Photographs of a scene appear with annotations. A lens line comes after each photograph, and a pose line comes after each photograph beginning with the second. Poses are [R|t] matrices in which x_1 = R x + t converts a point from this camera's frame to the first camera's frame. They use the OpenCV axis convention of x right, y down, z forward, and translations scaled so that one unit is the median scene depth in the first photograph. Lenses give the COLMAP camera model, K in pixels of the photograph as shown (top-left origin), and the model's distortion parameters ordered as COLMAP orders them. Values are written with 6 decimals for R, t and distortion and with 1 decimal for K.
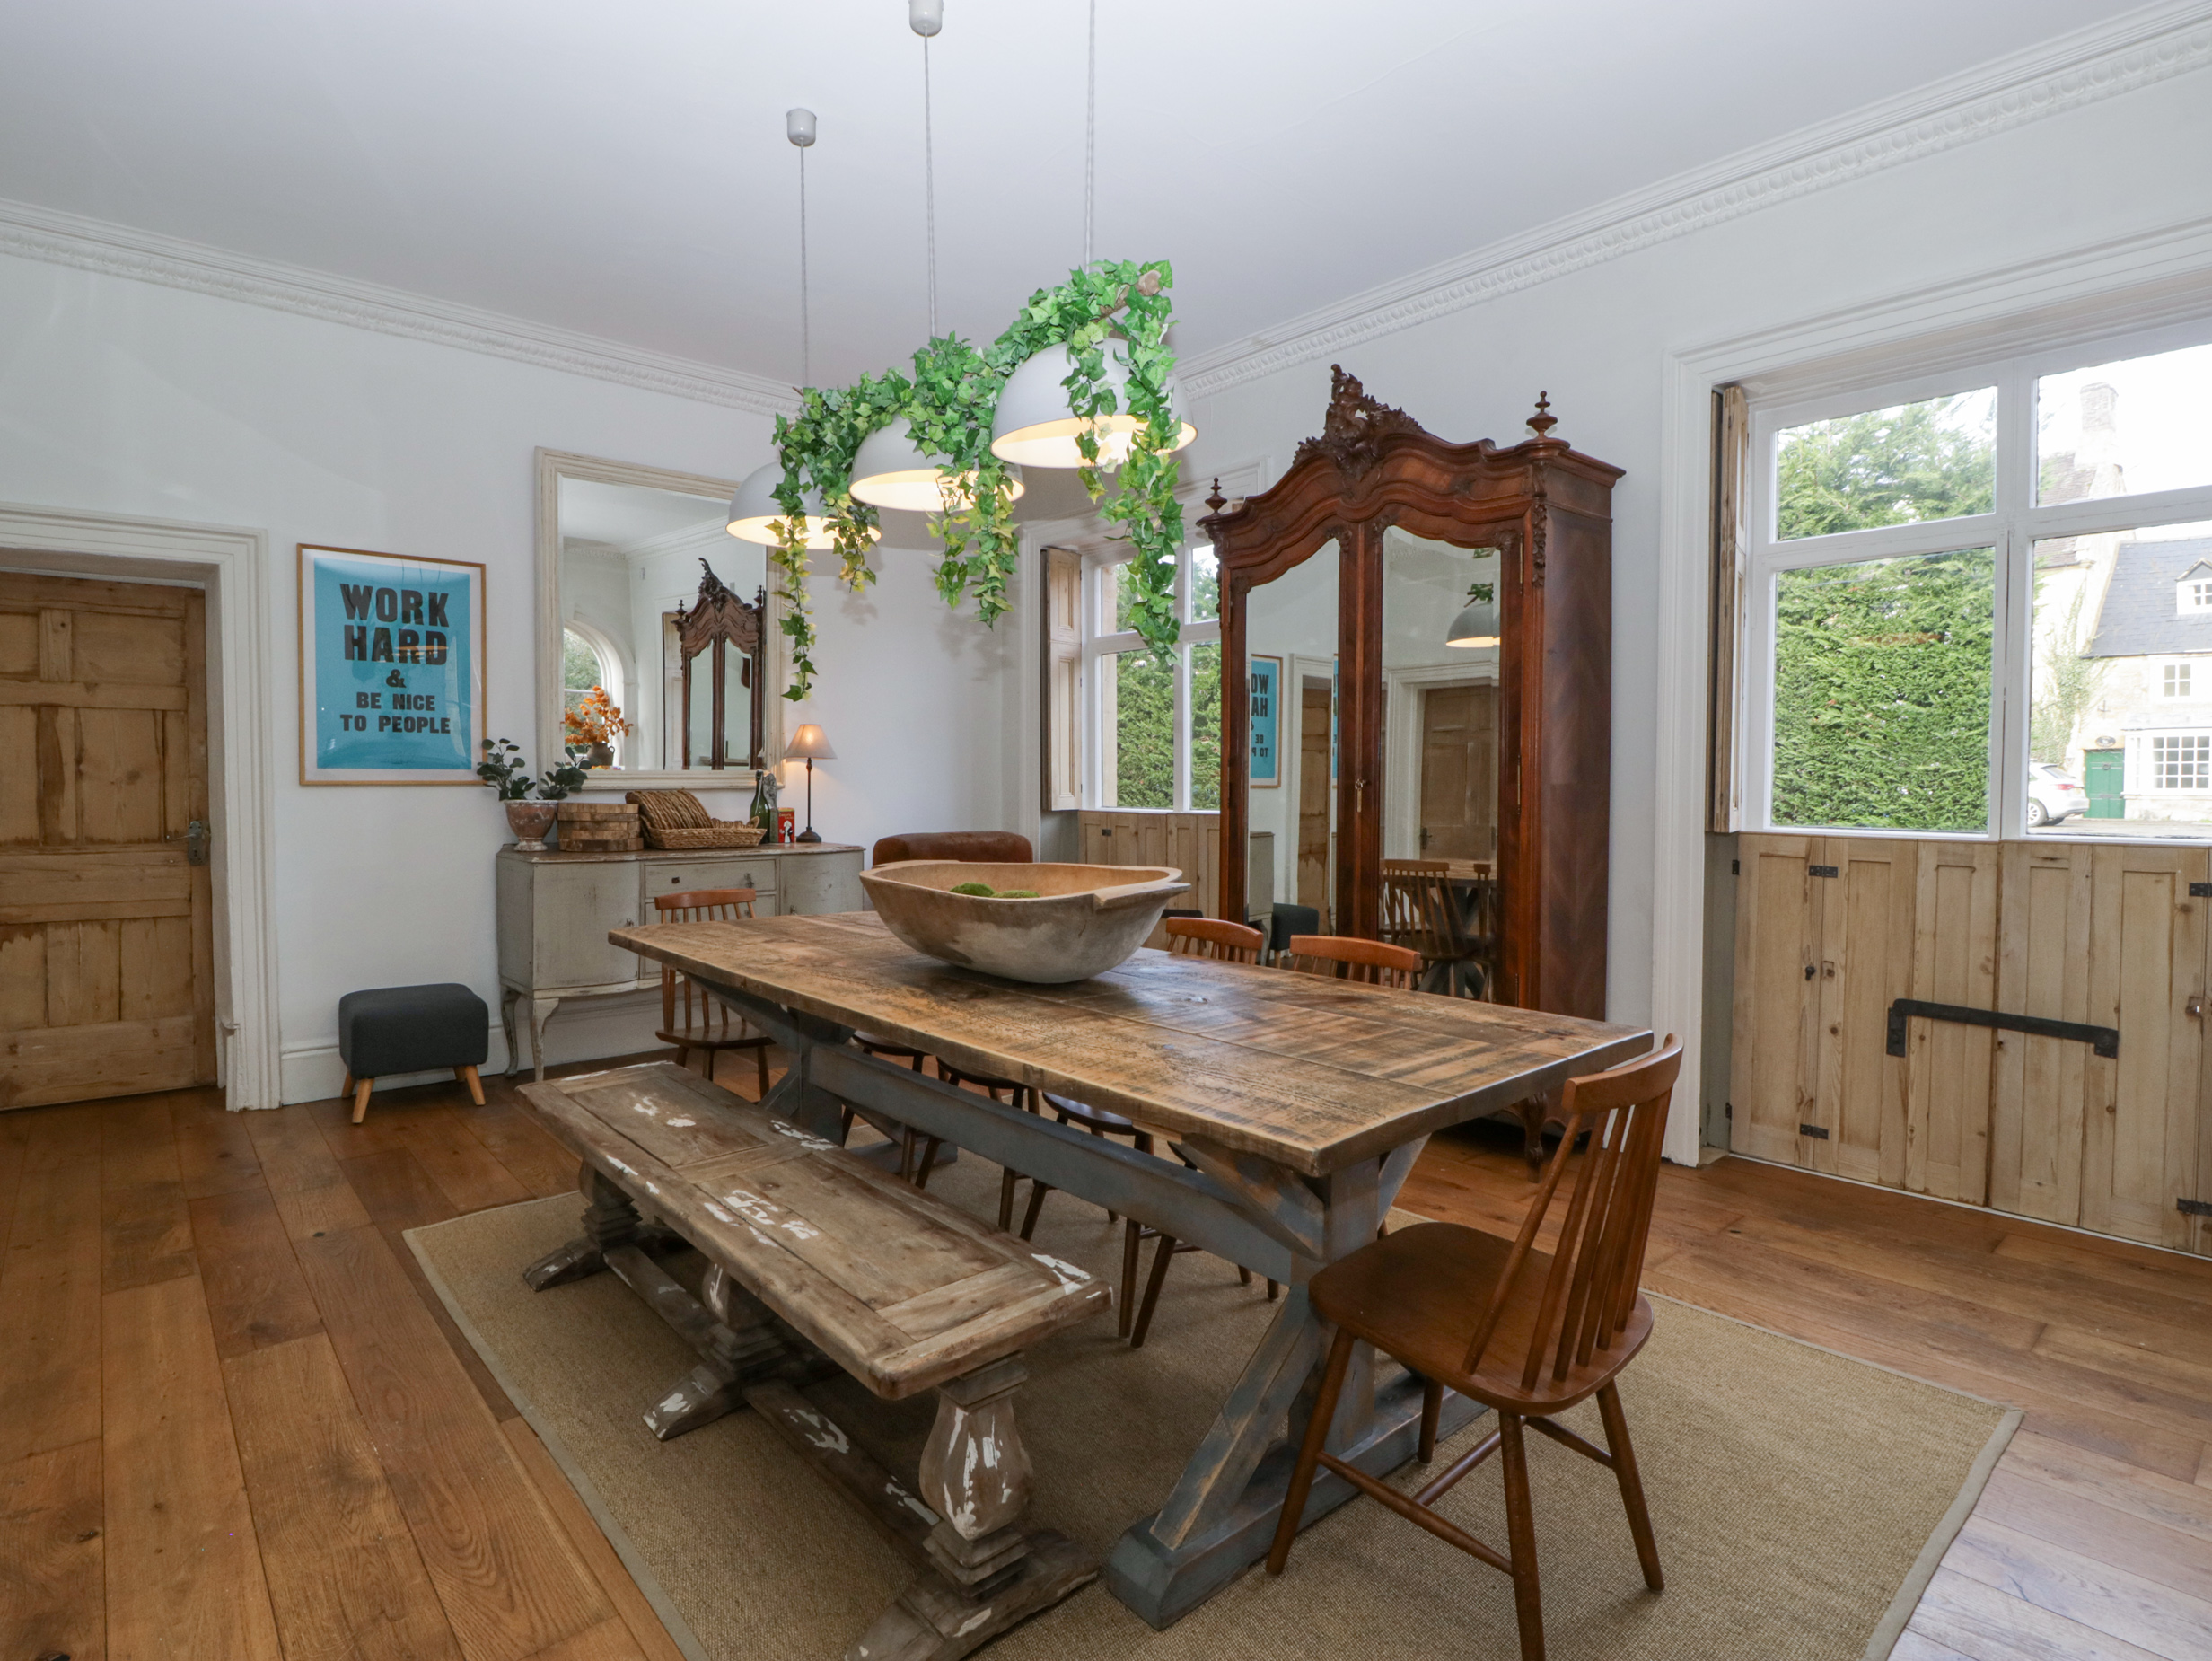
lens RADIAL K [[1149.0, 0, 1098.2], [0, 1149.0, 819.5], [0, 0, 1]] dist [0.000103, -0.011182]
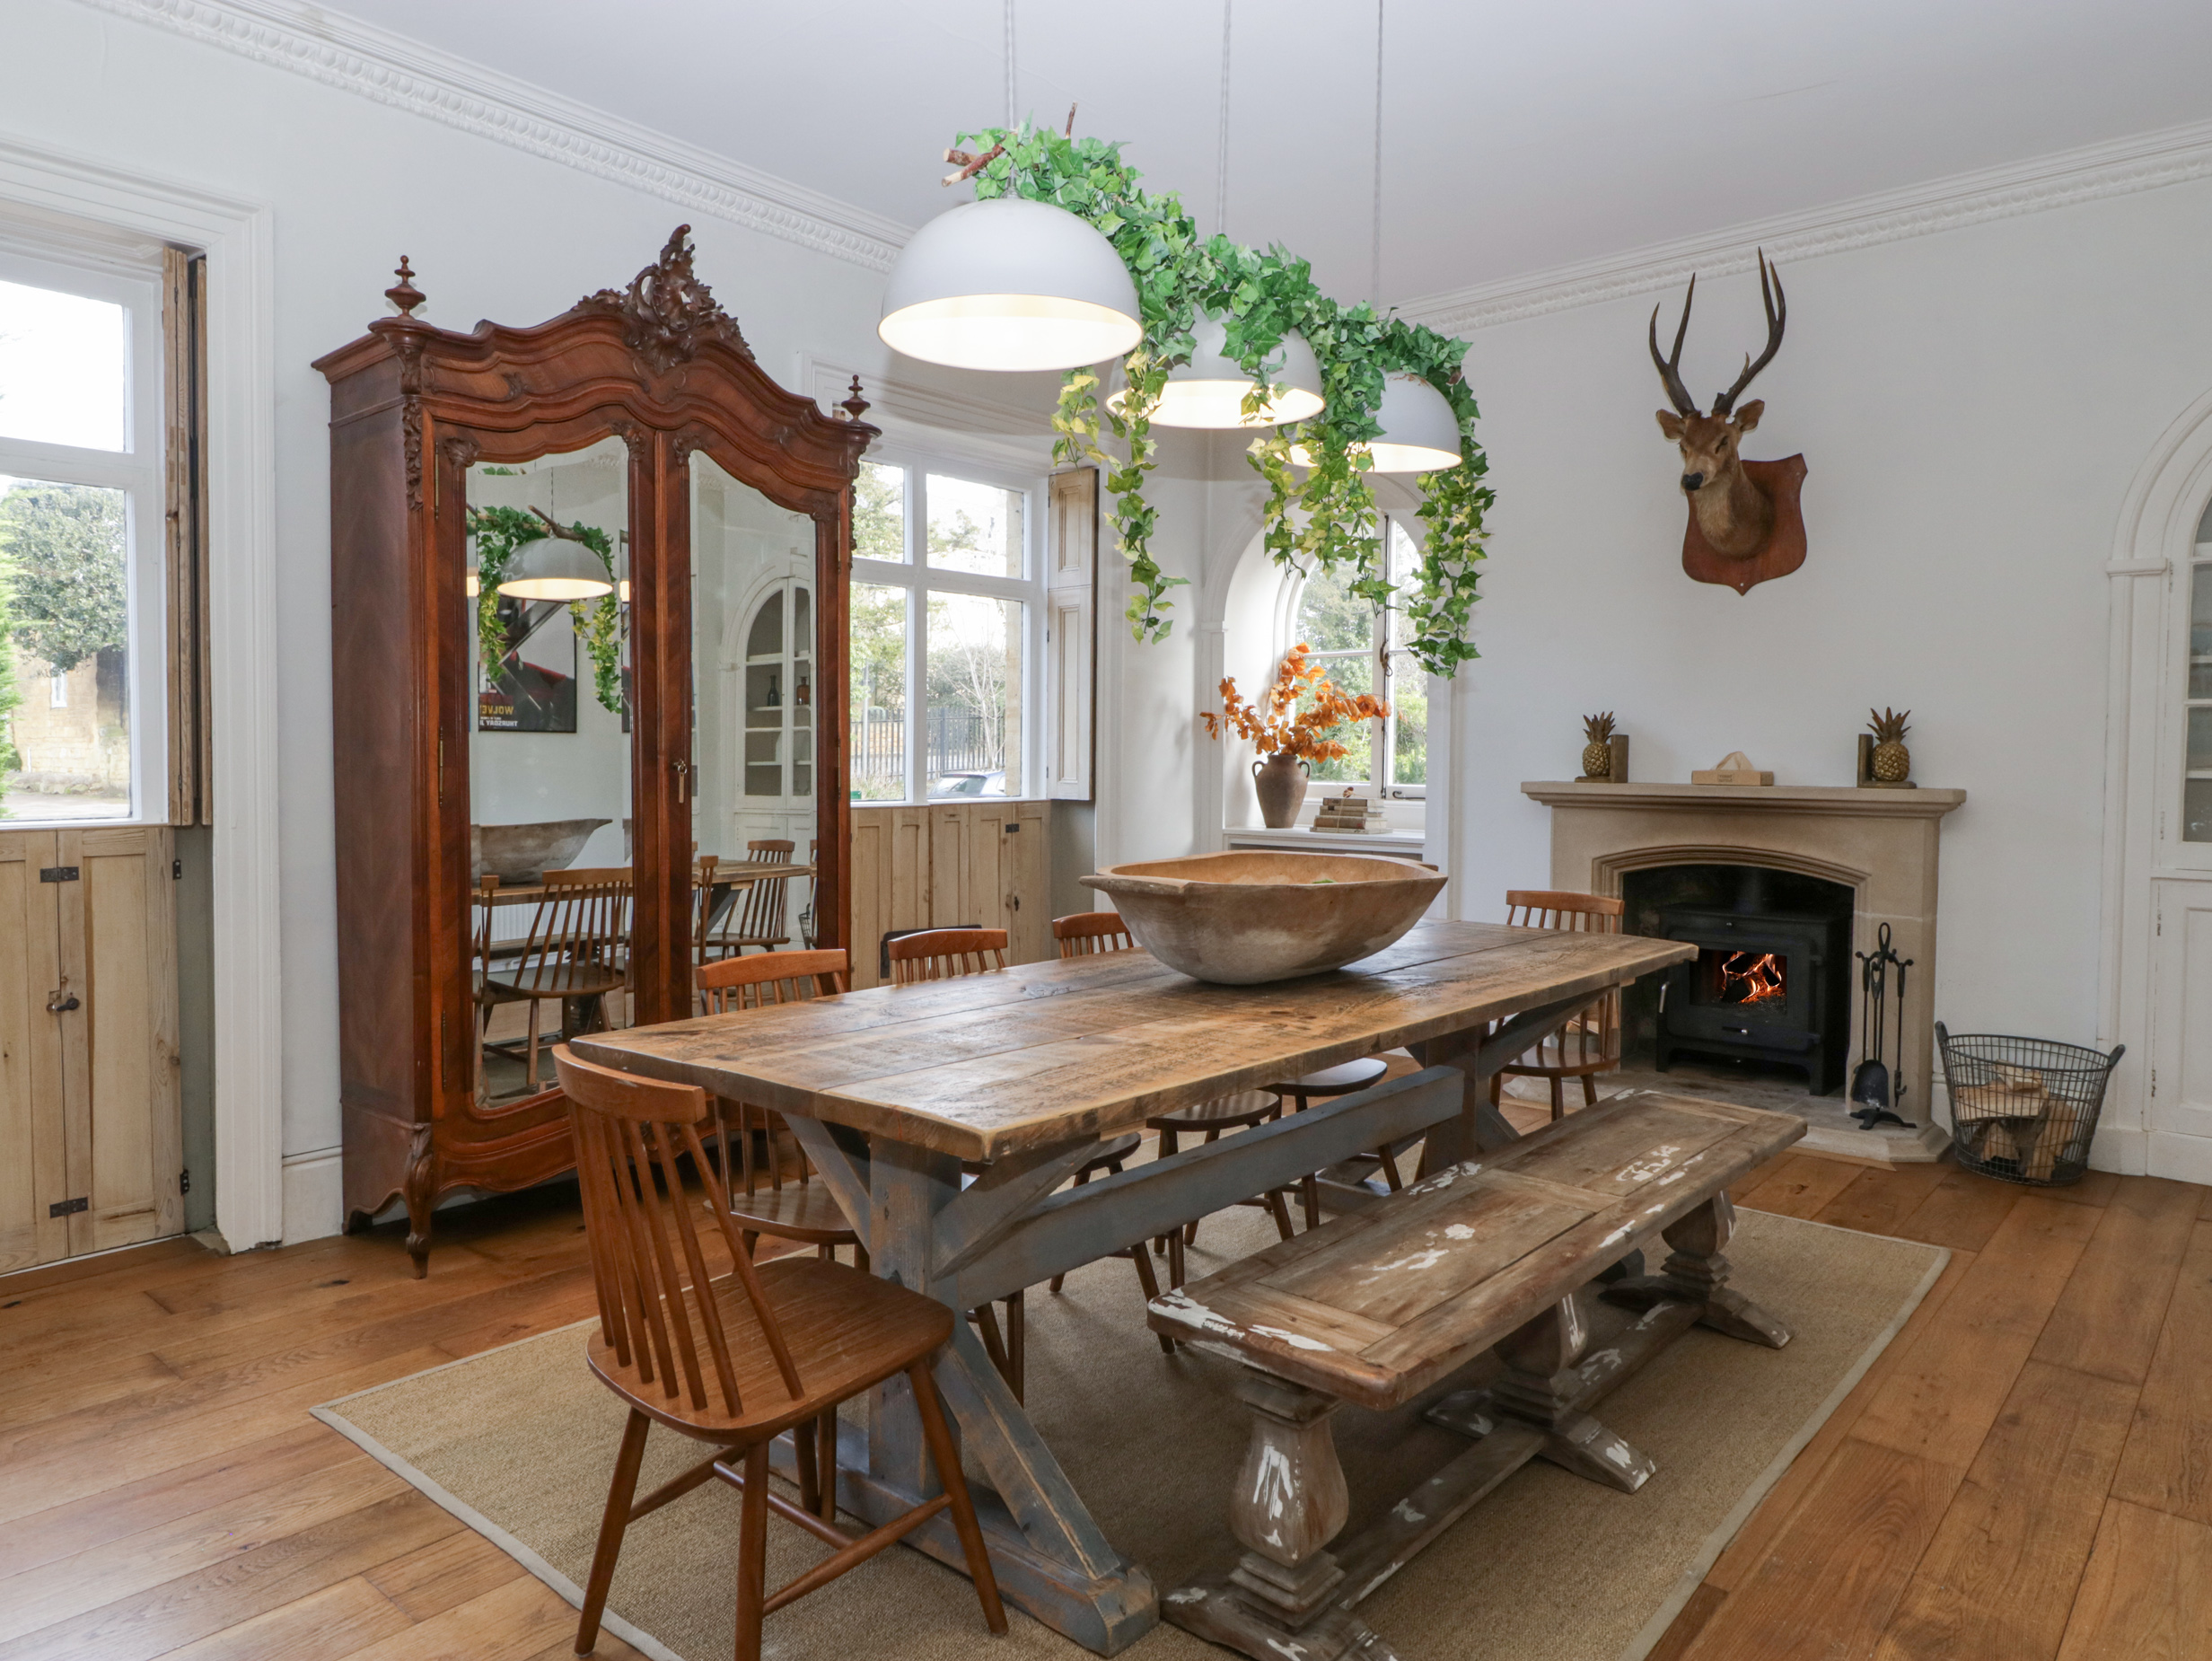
lens RADIAL K [[1395.4, 0, 1098.3], [0, 1395.4, 828.4], [0, 0, 1]] dist [0.002755, -0.001239]
pose [[-0.129849, -0.050860, 0.990228, -0.971577], [0.030299, 0.998014, 0.055233, -0.042262], [-0.991071, 0.037175, -0.128051, 1.072183]]
